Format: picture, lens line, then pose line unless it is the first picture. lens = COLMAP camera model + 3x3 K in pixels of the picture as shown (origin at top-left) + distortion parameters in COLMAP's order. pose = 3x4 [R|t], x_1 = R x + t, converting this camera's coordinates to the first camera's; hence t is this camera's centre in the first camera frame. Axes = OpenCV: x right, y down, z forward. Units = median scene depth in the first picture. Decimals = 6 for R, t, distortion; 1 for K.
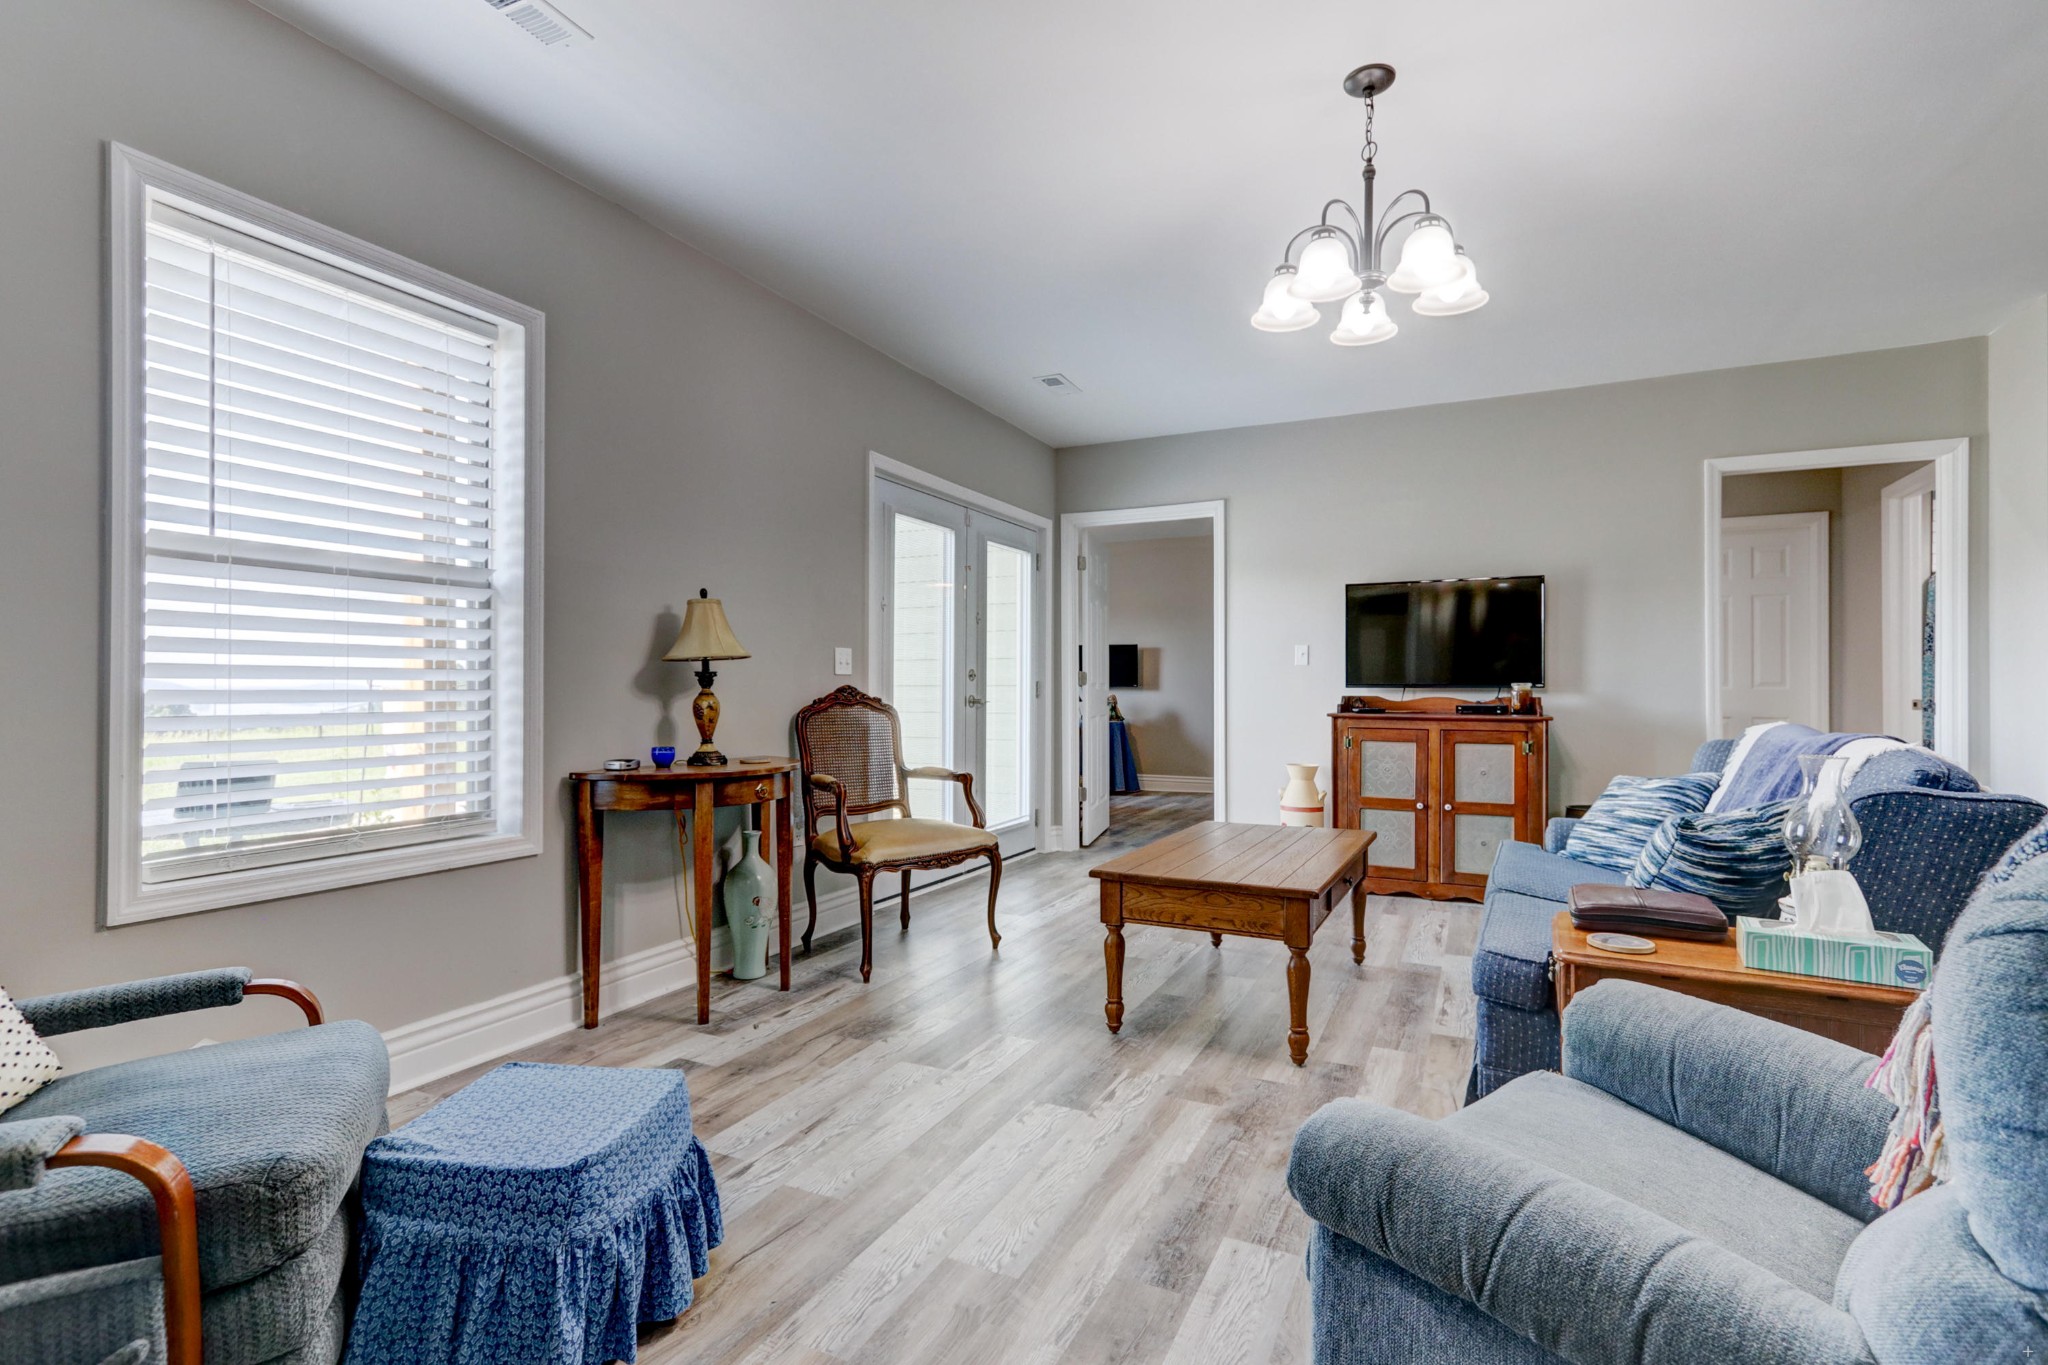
lens RADIAL K [[956.4, 0, 1024.0], [0, 956.4, 682.5], [0, 0, 1]] dist [0.003246, 0.000197]
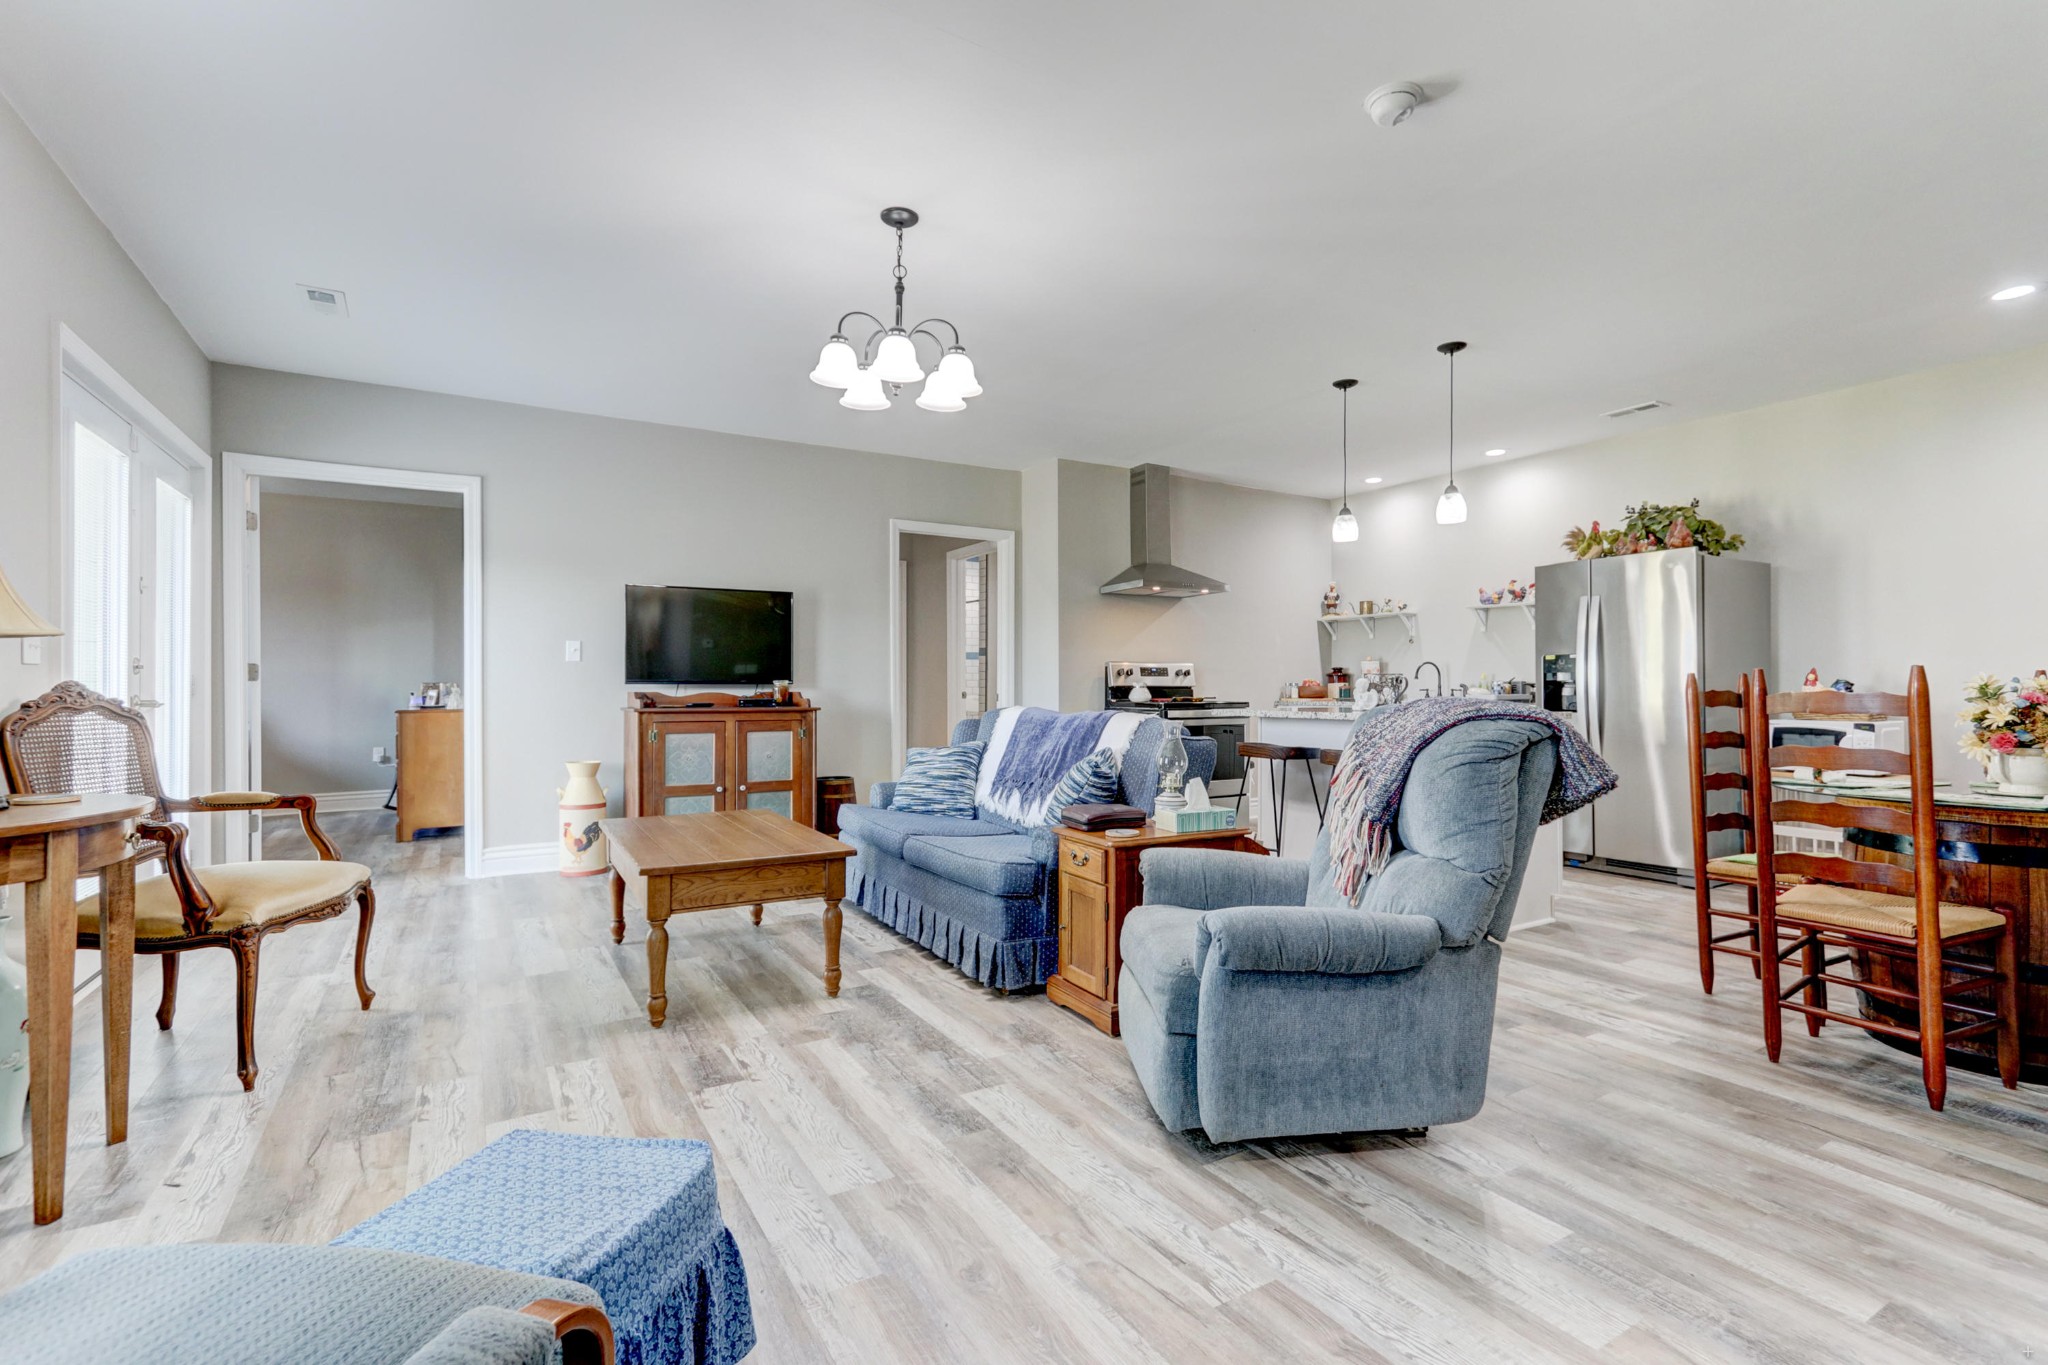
lens RADIAL K [[955.9, 0, 1063.2], [0, 955.9, 676.0], [0, 0, 1]] dist [-0.000488, -0.000474]
pose [[0.524104, 0.007022, 0.851625, -0.476951], [-0.005446, 0.999973, -0.004894, -0.001196], [-0.851637, -0.002073, 0.524128, 0.097625]]
